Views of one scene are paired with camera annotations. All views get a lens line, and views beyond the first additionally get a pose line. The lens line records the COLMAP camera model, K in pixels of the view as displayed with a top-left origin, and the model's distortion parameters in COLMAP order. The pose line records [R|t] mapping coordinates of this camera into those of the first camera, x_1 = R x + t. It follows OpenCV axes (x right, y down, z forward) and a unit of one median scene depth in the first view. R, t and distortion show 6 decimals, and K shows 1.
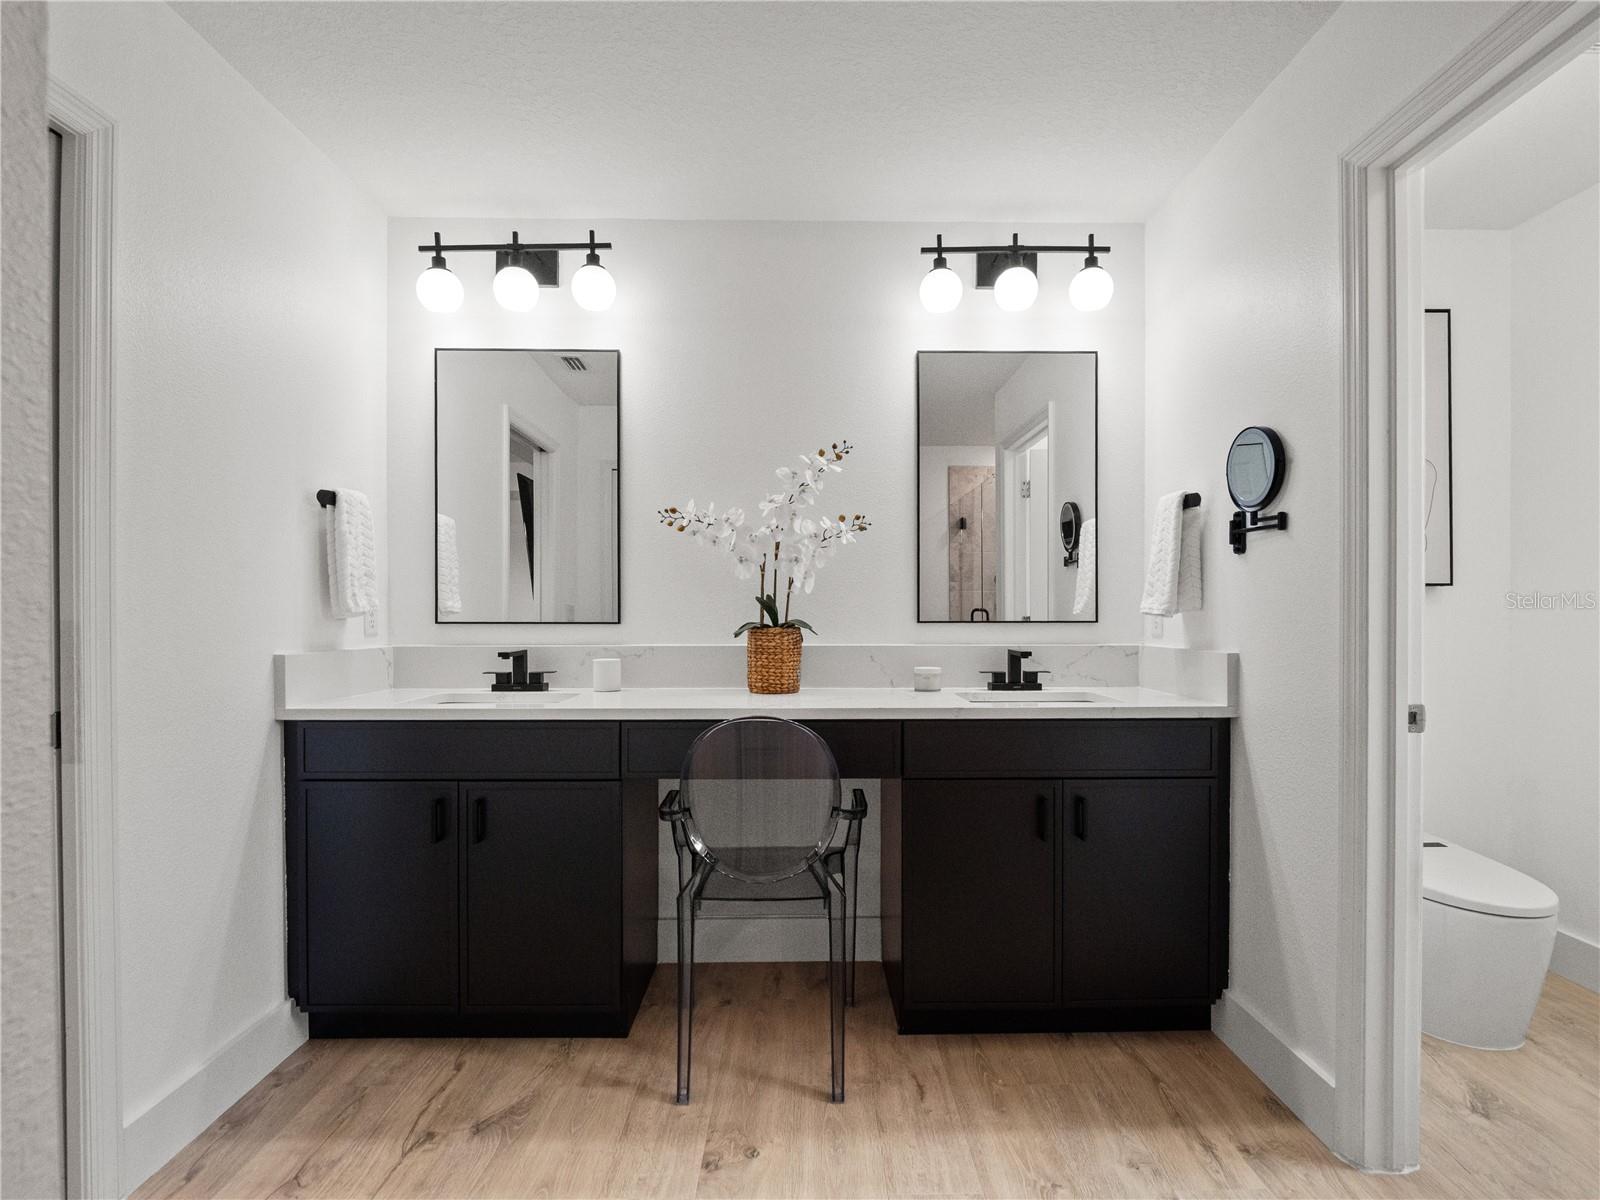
lens RADIAL K [[791.4, 0, 814.0], [0, 791.4, 604.9], [0, 0, 1]] dist [-0.004381, -0.001151]
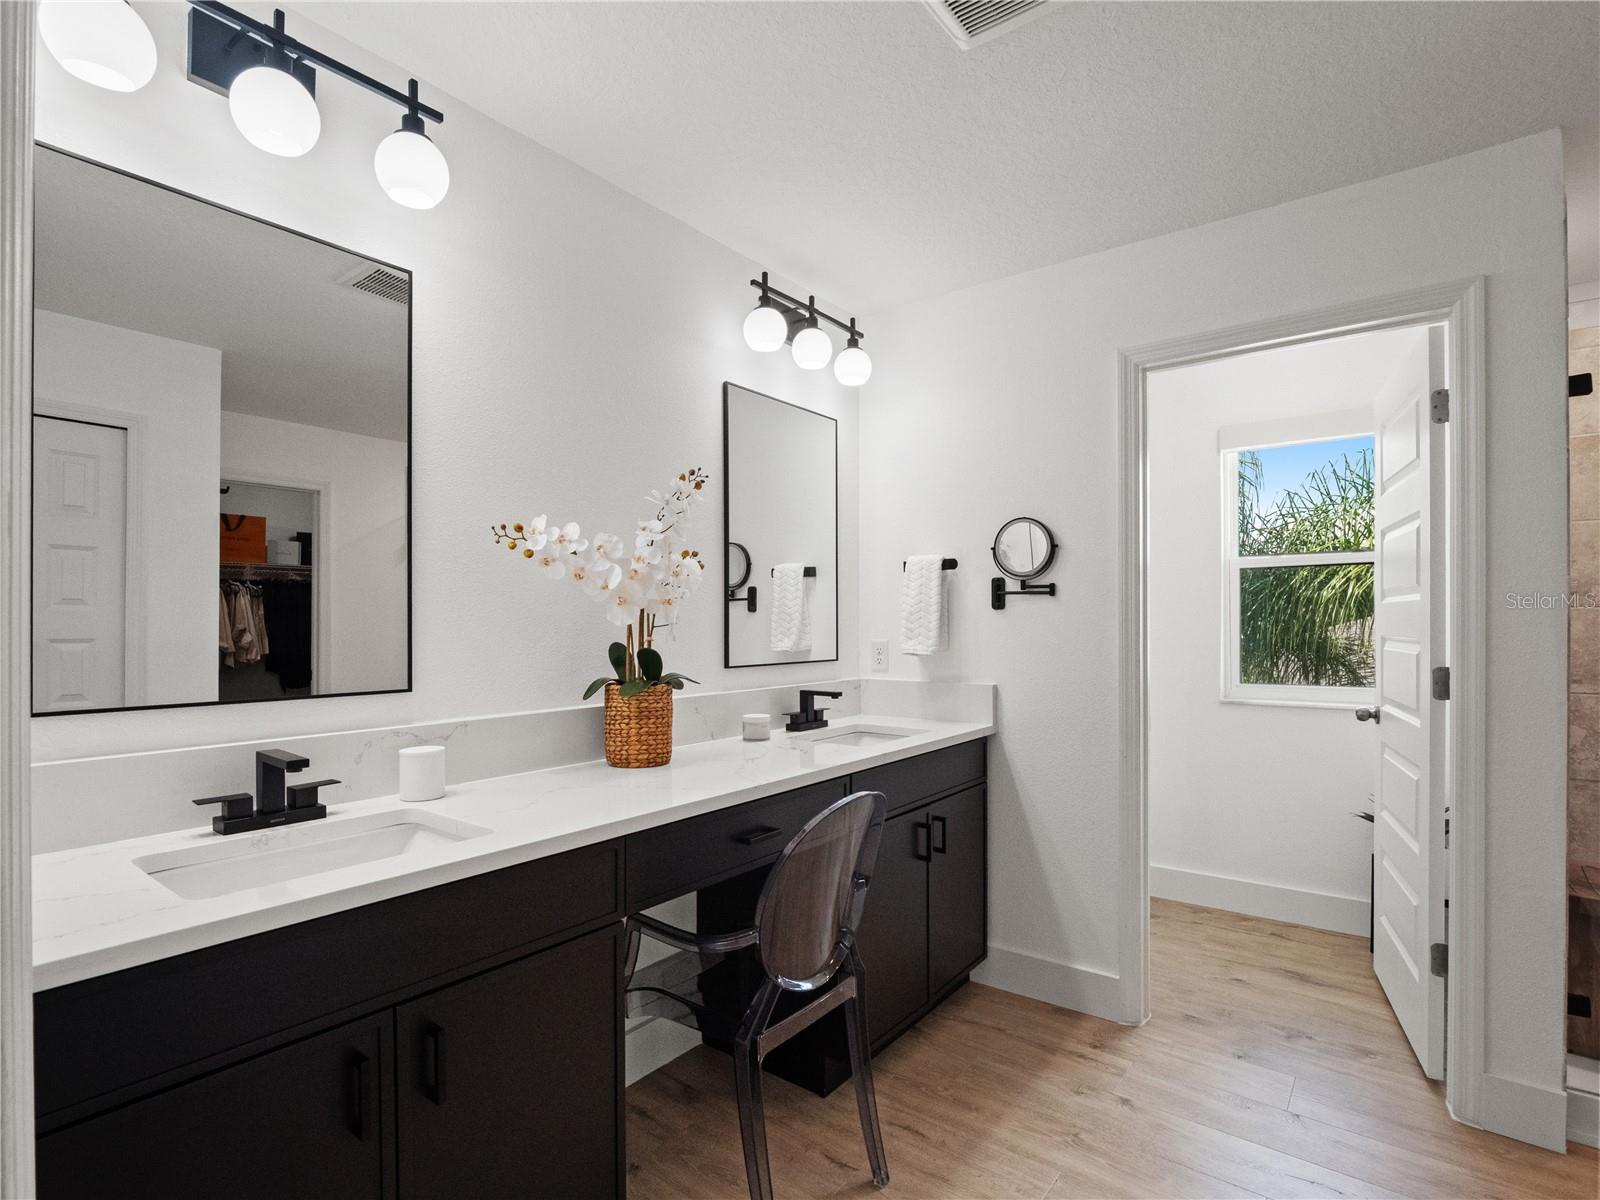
lens RADIAL K [[791.4, 0, 805.8], [0, 791.4, 611.6], [0, 0, 1]] dist [-0.004381, -0.001151]
pose [[0.623496, 0.010488, 0.781756, -0.691783], [-0.005617, 0.999944, -0.008936, -0.047208], [-0.781806, 0.001180, 0.623520, 0.423212]]
